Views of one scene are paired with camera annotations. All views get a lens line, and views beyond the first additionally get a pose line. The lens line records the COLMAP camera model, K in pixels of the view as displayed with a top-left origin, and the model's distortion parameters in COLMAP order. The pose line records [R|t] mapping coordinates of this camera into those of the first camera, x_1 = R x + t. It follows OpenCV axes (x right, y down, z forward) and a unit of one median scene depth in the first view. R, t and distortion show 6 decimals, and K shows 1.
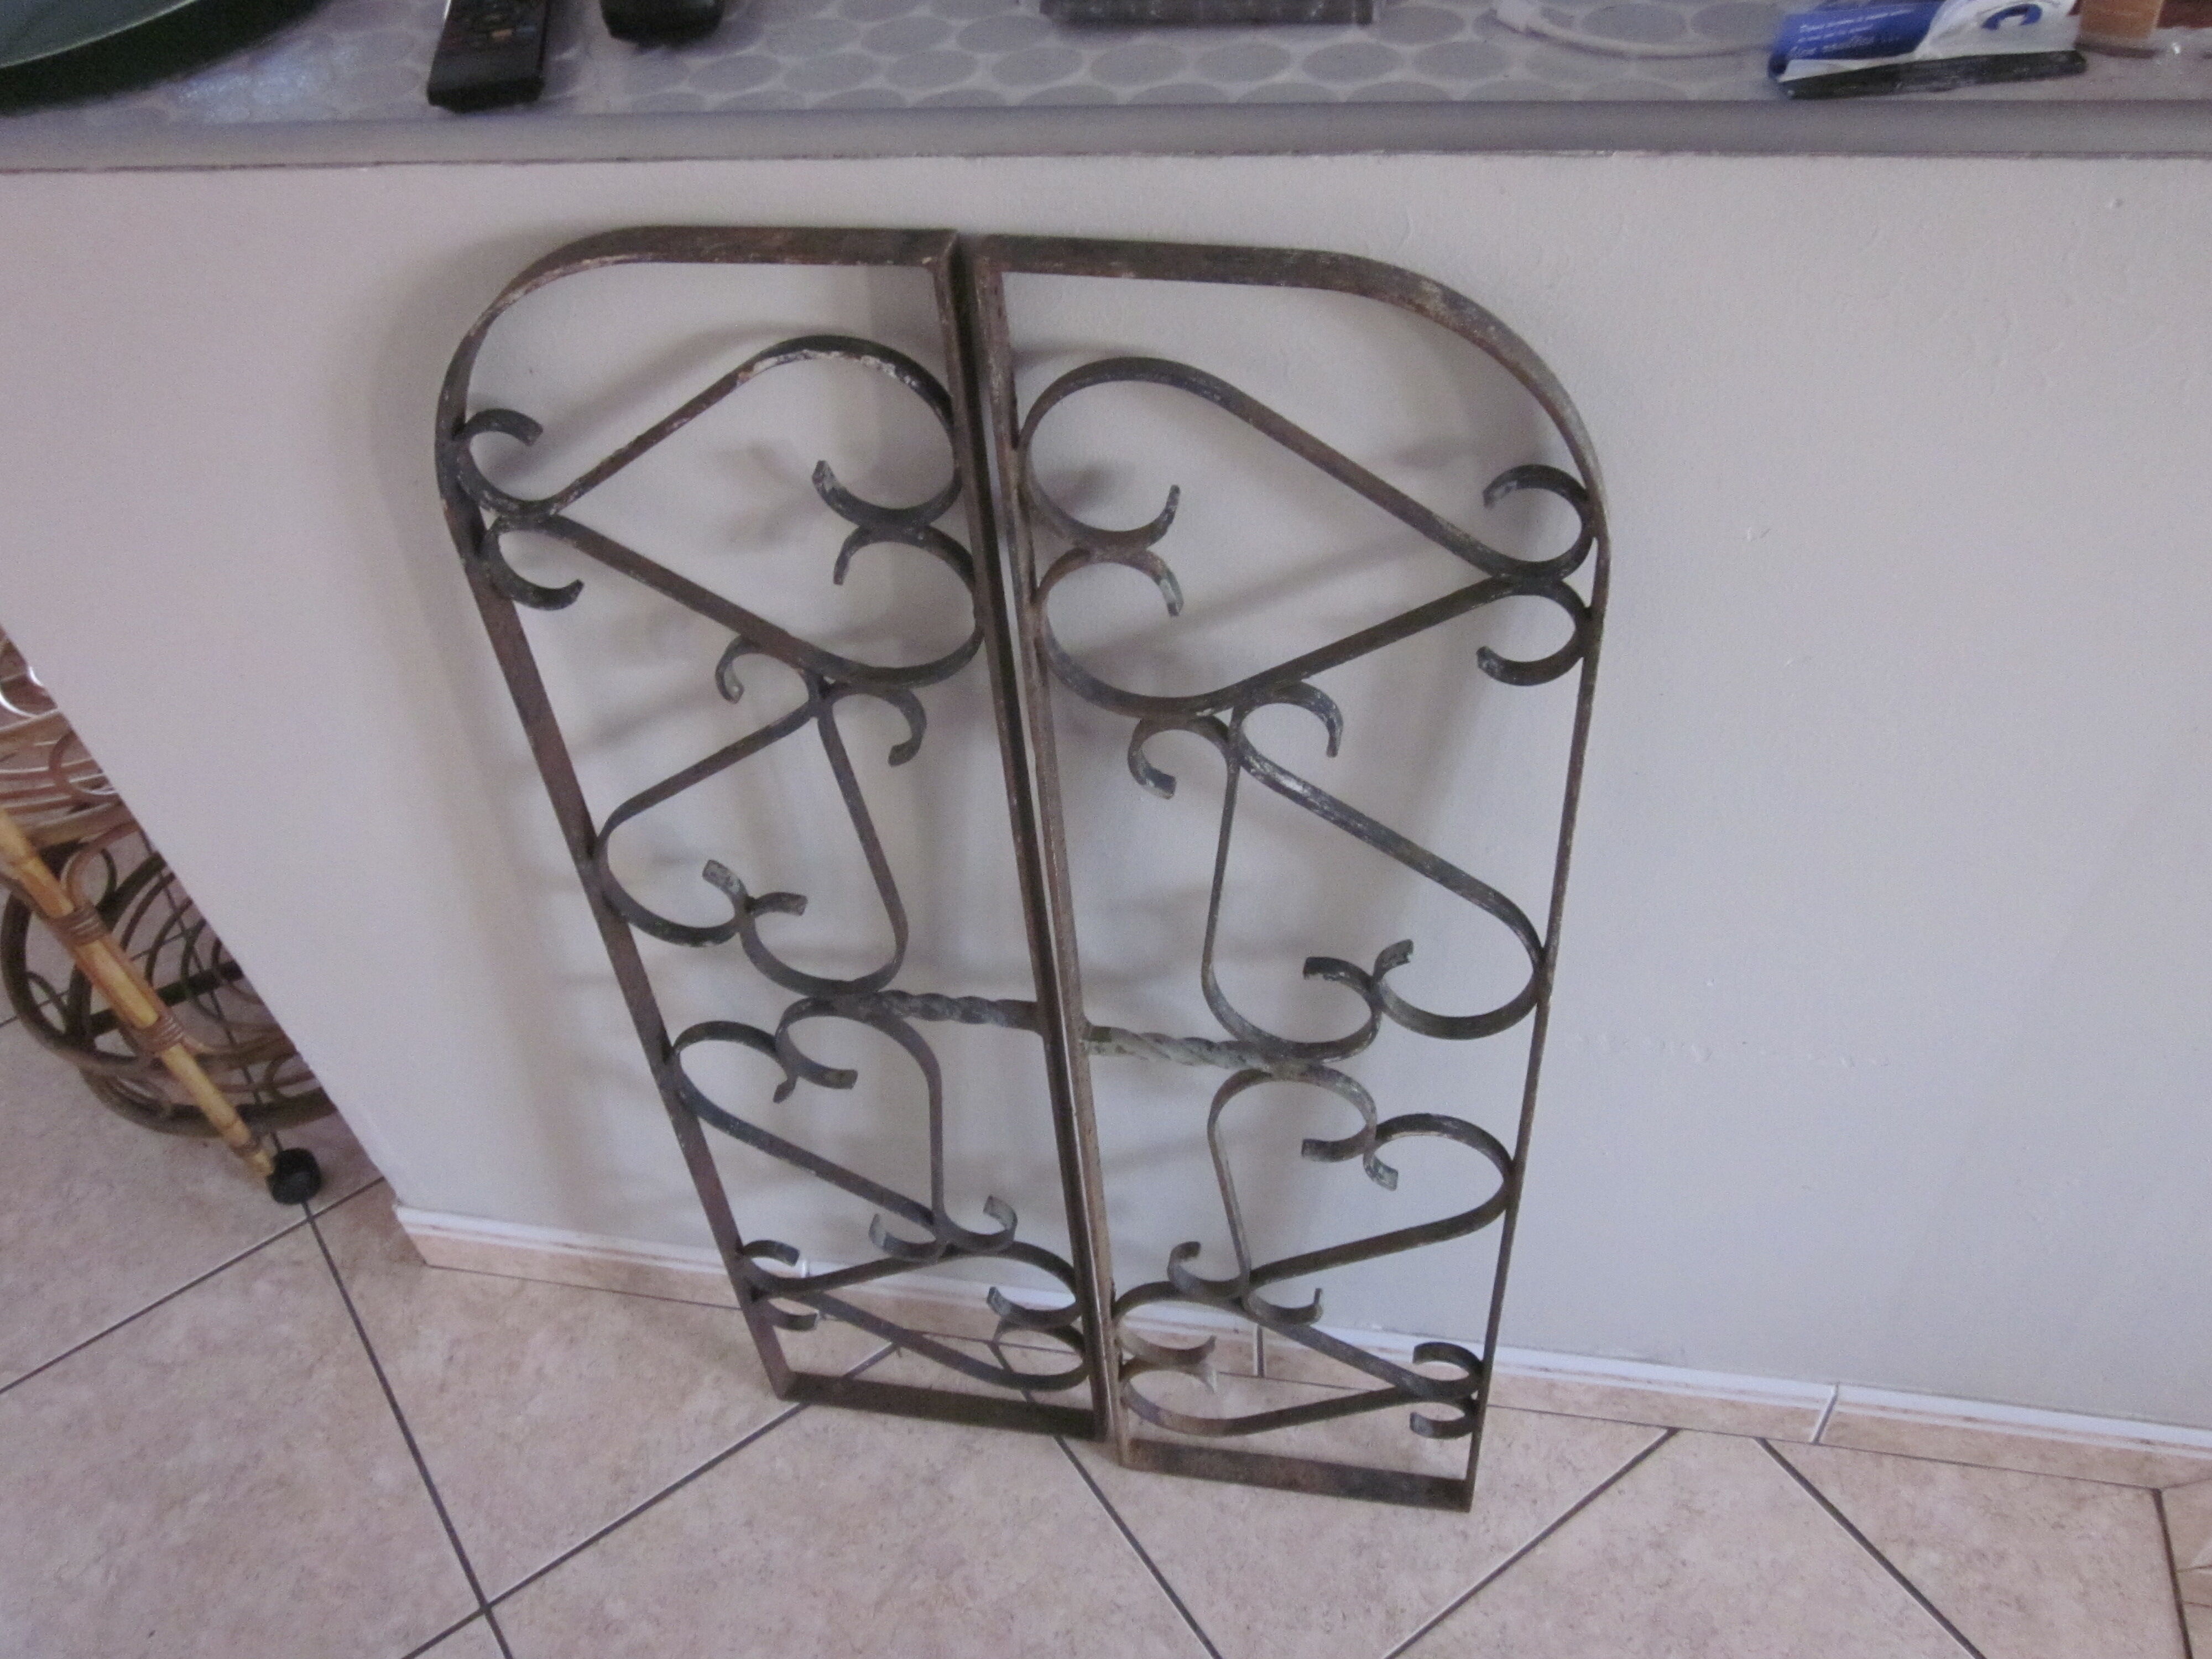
lens RADIAL K [[1845.3, 0, 1111.2], [0, 1845.3, 825.4], [0, 0, 1]] dist [-0.035907, 0.007450]
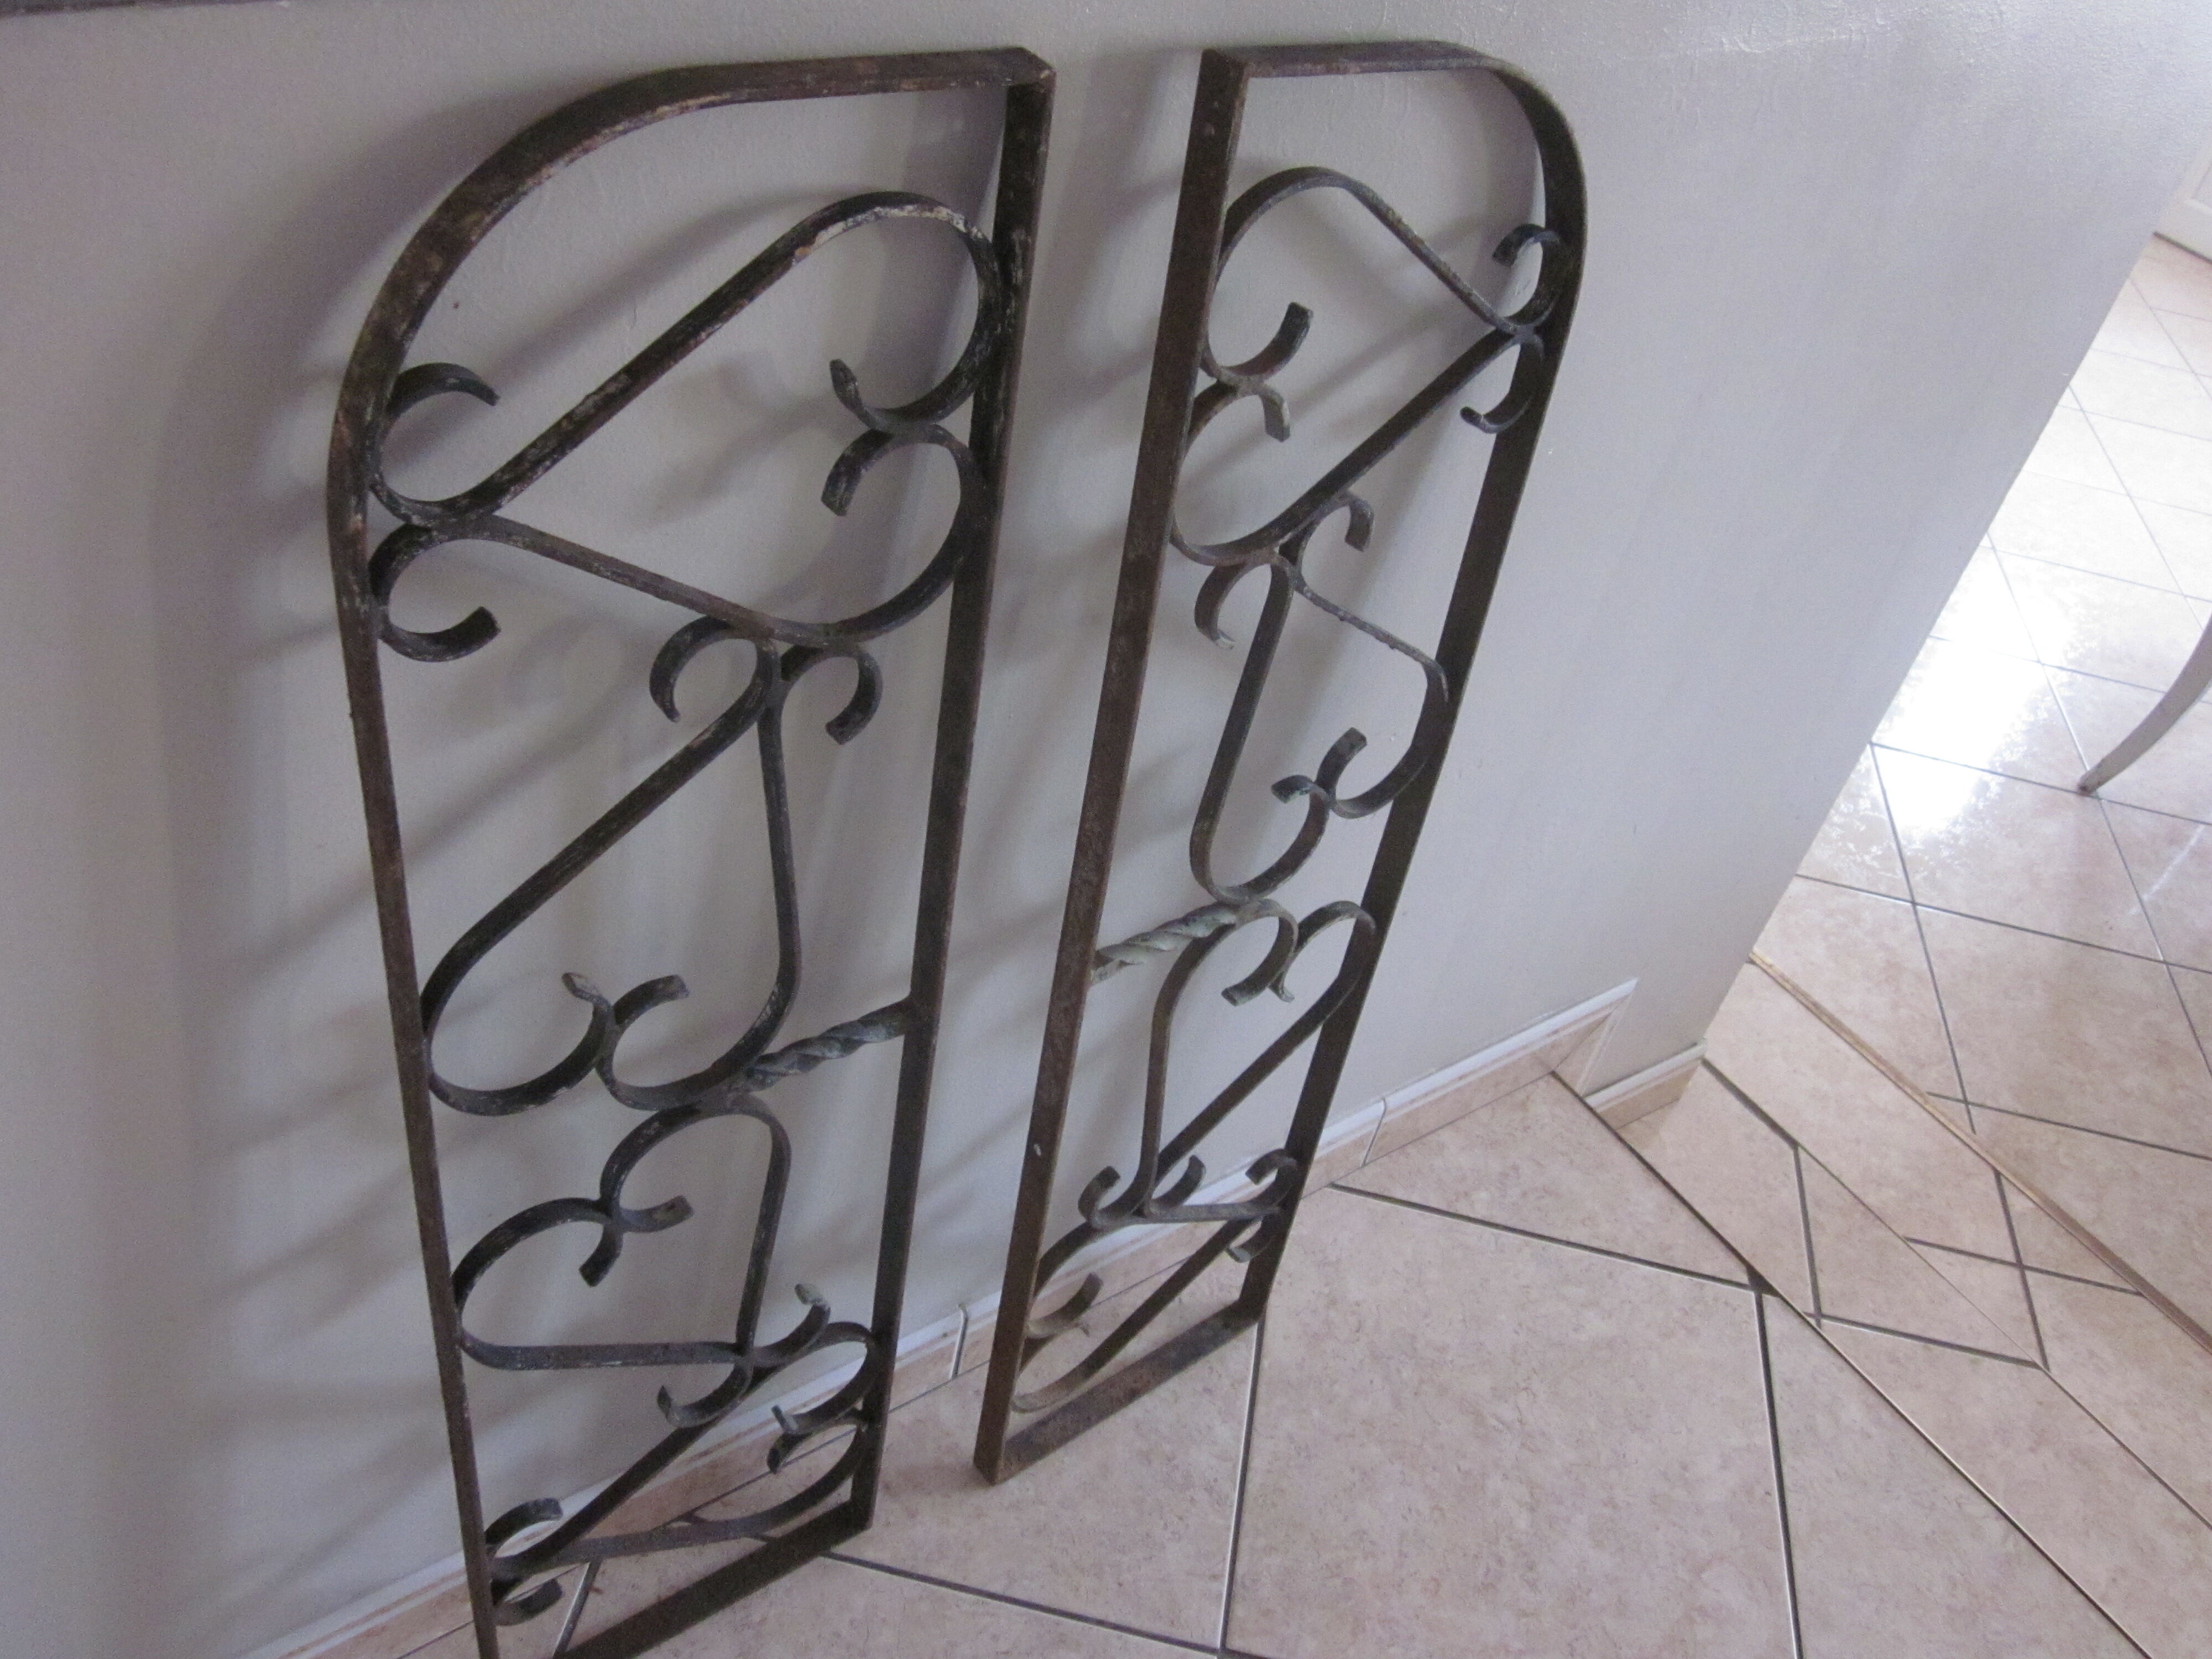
lens RADIAL K [[1845.3, 0, 1112.8], [0, 1845.3, 828.9], [0, 0, 1]] dist [-0.035907, 0.007450]
pose [[0.664435, -0.318390, 0.676131, -0.458066], [0.353657, 0.930953, 0.090846, -0.021211], [-0.658371, 0.178757, 0.731159, 0.228750]]
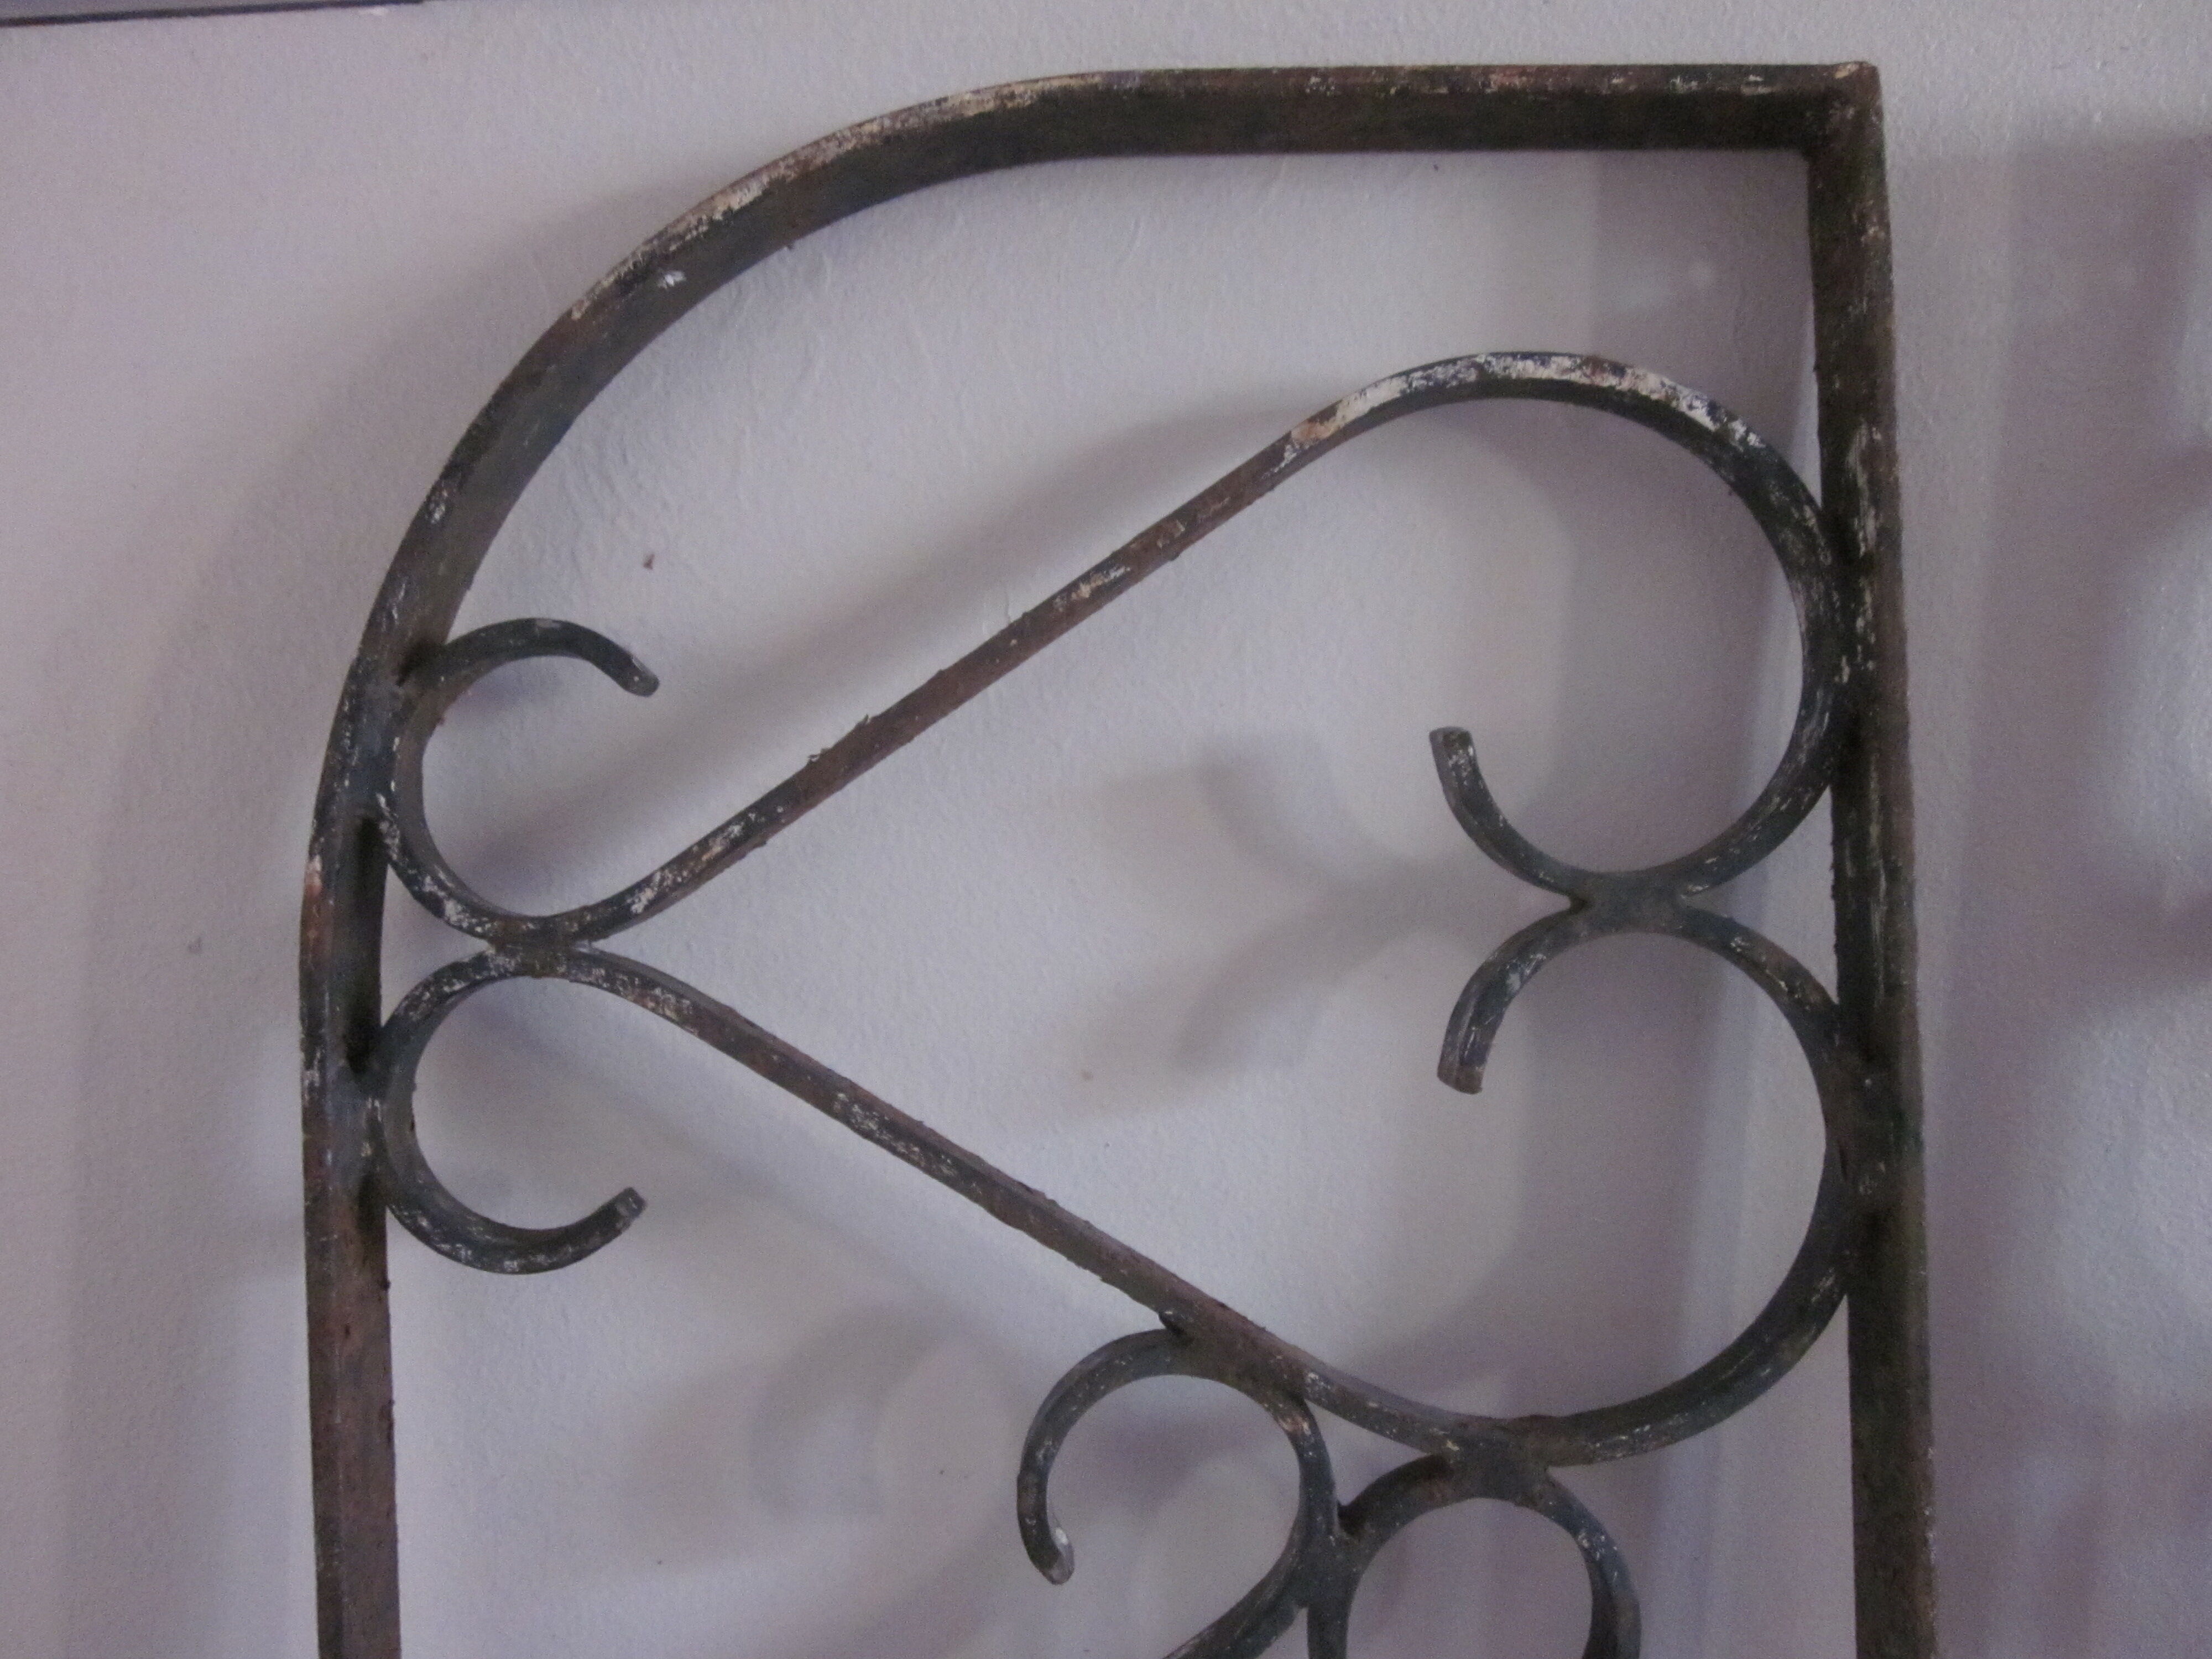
lens RADIAL K [[1845.3, 0, 1105.2], [0, 1845.3, 842.5], [0, 0, 1]] dist [-0.035907, 0.007450]
pose [[0.979210, 0.046575, 0.197430, -0.195124], [0.107113, 0.707807, -0.698237, 0.049511], [-0.172263, 0.704868, 0.688103, 0.501361]]
